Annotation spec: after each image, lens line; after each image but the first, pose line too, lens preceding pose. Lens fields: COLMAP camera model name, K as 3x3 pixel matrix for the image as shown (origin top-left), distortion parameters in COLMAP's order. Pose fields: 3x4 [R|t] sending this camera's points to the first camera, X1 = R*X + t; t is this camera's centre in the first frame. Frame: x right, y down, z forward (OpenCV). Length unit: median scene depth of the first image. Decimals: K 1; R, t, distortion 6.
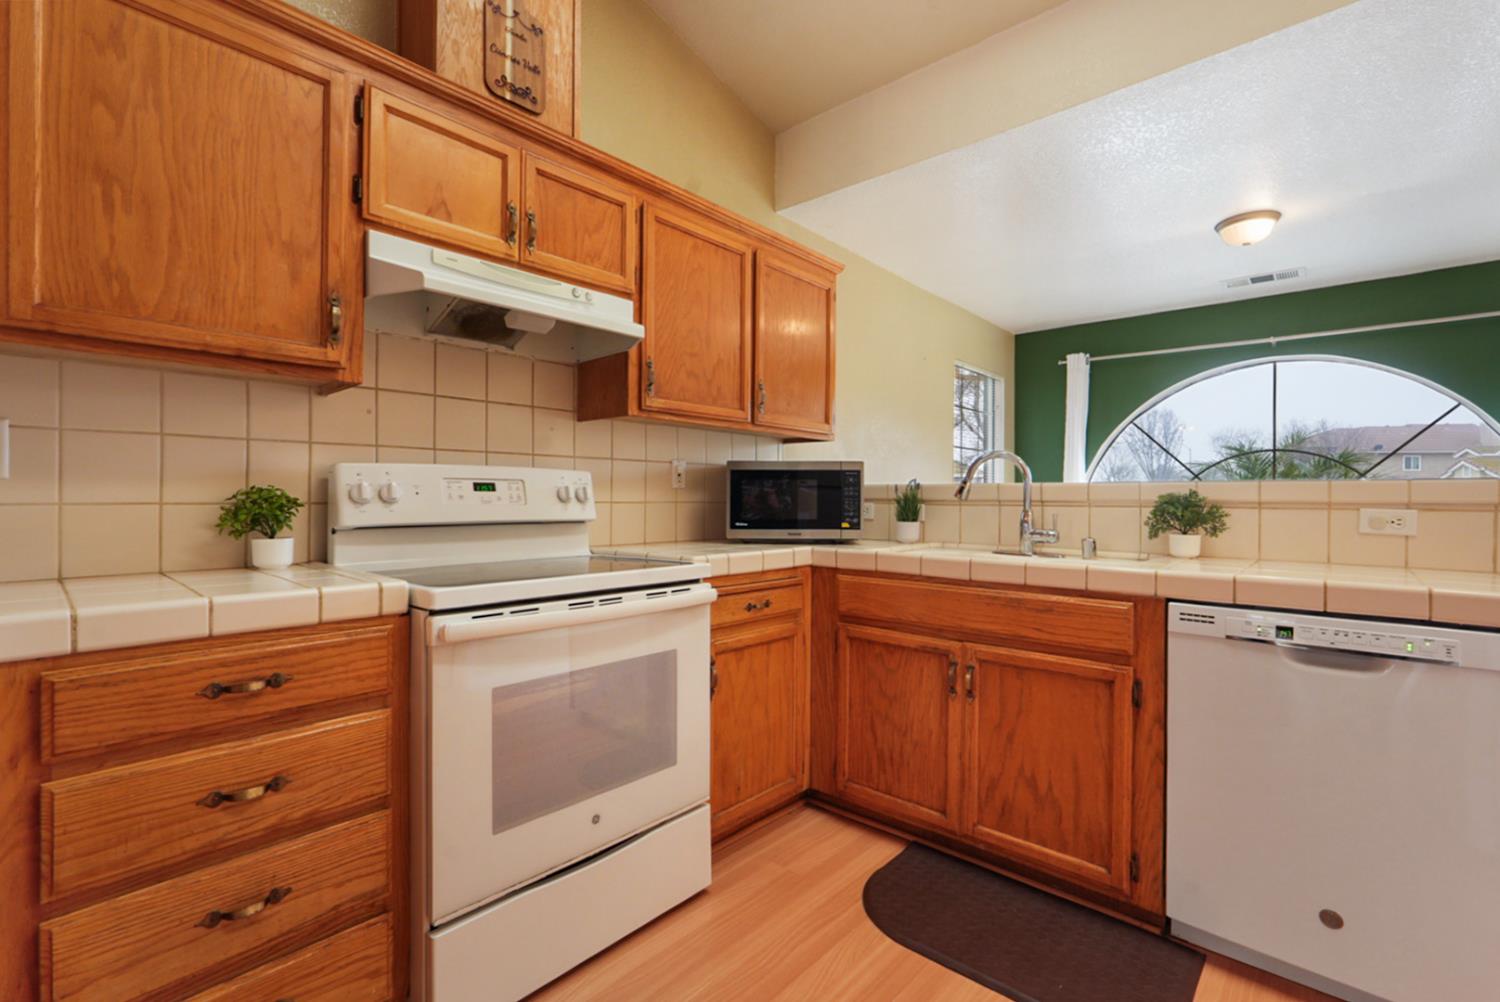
lens RADIAL K [[661.0, 0, 751.3], [0, 661.0, 500.6], [0, 0, 1]] dist [-0.015921, 0.006139]
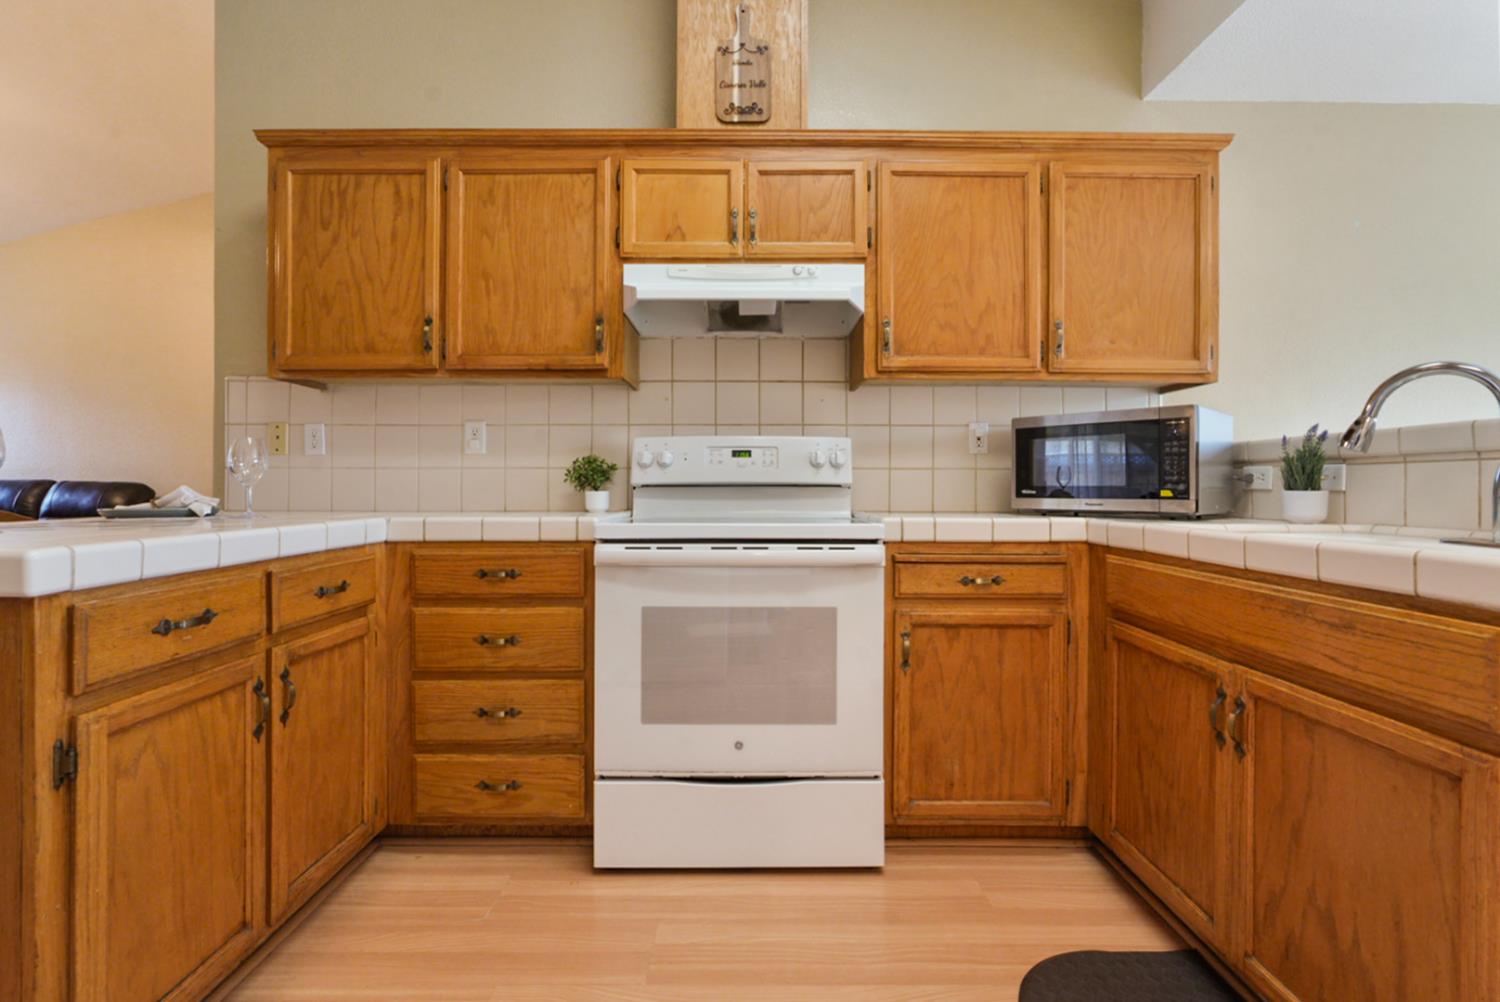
lens RADIAL K [[661.0, 0, 755.7], [0, 661.0, 488.5], [0, 0, 1]] dist [-0.015921, 0.006139]
pose [[0.673640, -0.002066, -0.739057, 0.500058], [-0.001329, 0.999991, -0.004006, 0.047266], [0.739058, 0.003681, 0.673631, 0.227006]]
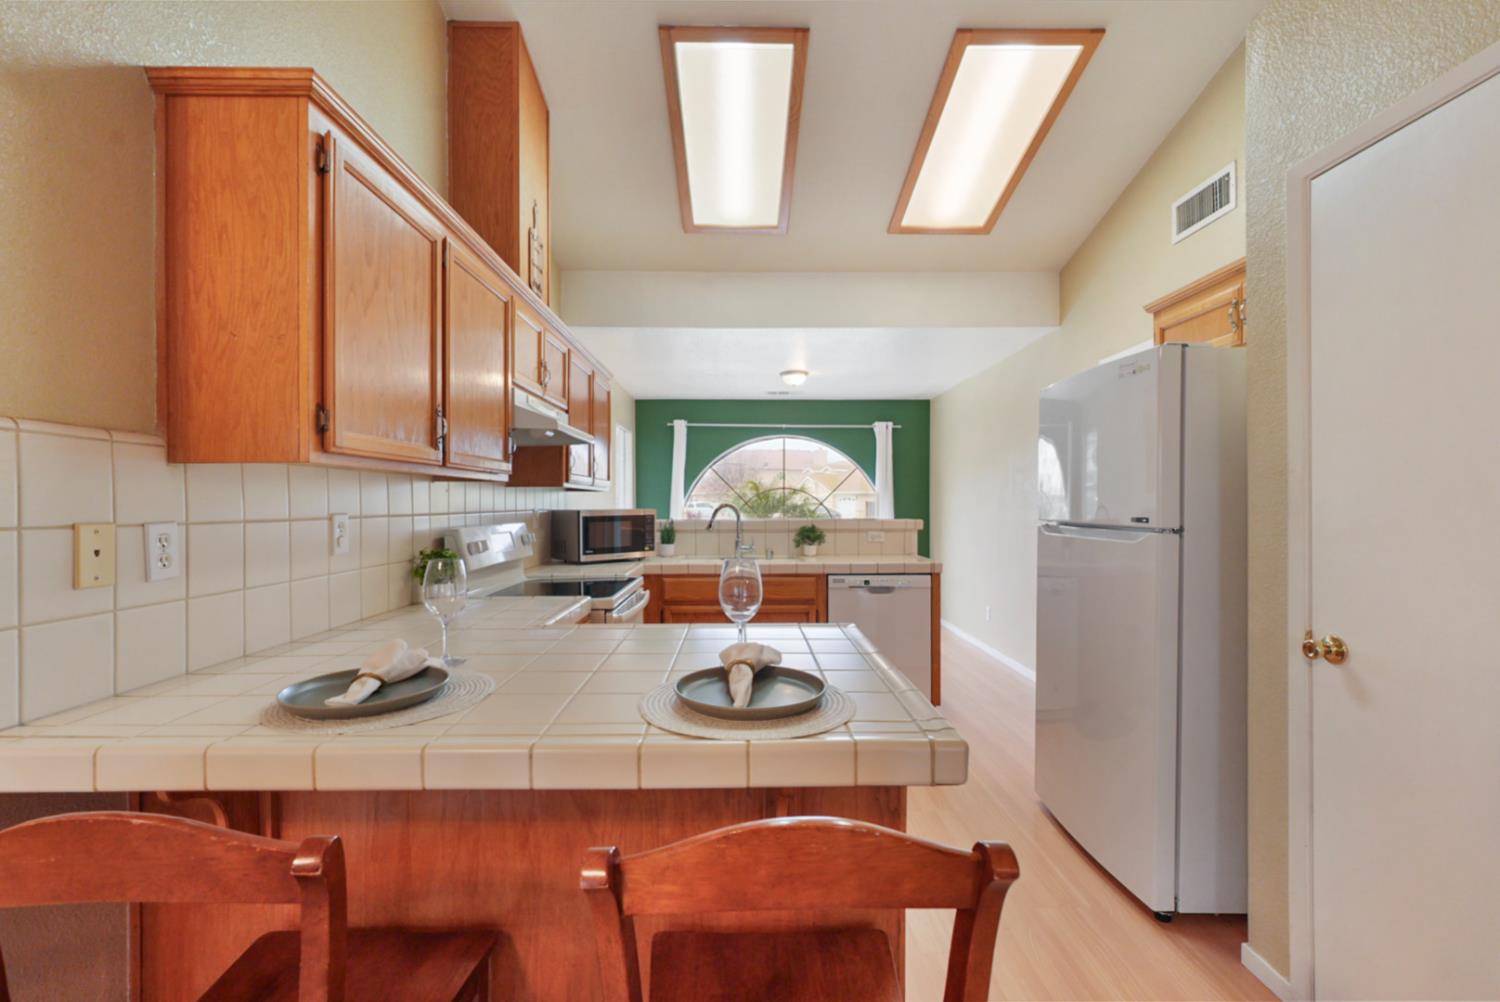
lens RADIAL K [[661.0, 0, 752.8], [0, 661.0, 504.1], [0, 0, 1]] dist [-0.015921, 0.006139]
pose [[0.729708, -0.008247, 0.683709, -1.040334], [0.008908, 0.999957, 0.002554, -0.098483], [-0.683701, 0.004227, 0.729750, -0.489086]]
